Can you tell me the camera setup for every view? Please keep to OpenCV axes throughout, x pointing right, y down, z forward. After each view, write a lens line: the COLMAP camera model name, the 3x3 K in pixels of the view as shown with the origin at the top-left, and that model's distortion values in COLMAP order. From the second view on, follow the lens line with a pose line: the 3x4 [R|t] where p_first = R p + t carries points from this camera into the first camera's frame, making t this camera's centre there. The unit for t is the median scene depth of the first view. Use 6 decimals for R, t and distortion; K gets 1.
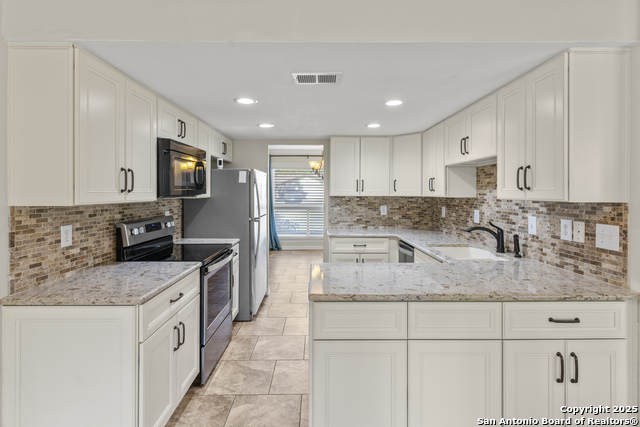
lens RADIAL K [[317.0, 0, 320.6], [0, 317.0, 194.3], [0, 0, 1]] dist [-0.001249, -0.000183]
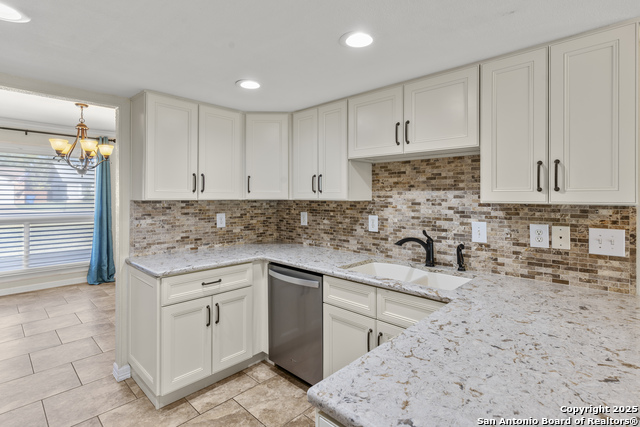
lens RADIAL K [[317.0, 0, 320.6], [0, 317.0, 194.3], [0, 0, 1]] dist [-0.001249, -0.000183]
pose [[0.701936, 0.003208, 0.712233, -0.265571], [0.002438, 0.999973, -0.006906, -0.001024], [-0.712236, 0.006585, 0.701909, 0.714014]]
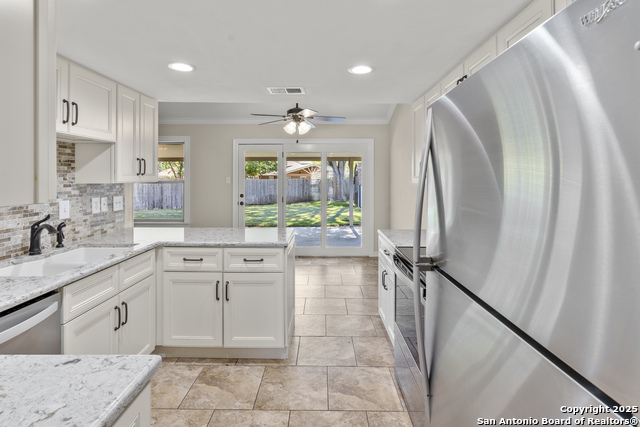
lens RADIAL K [[323.2, 0, 320.1], [0, 323.2, 181.6], [0, 0, 1]] dist [0.000586, 0.000101]
pose [[-0.999734, -0.003739, 0.022770, -0.159907], [-0.003357, 0.999853, 0.016789, -0.010075], [-0.022830, 0.016708, -0.999600, 2.039497]]
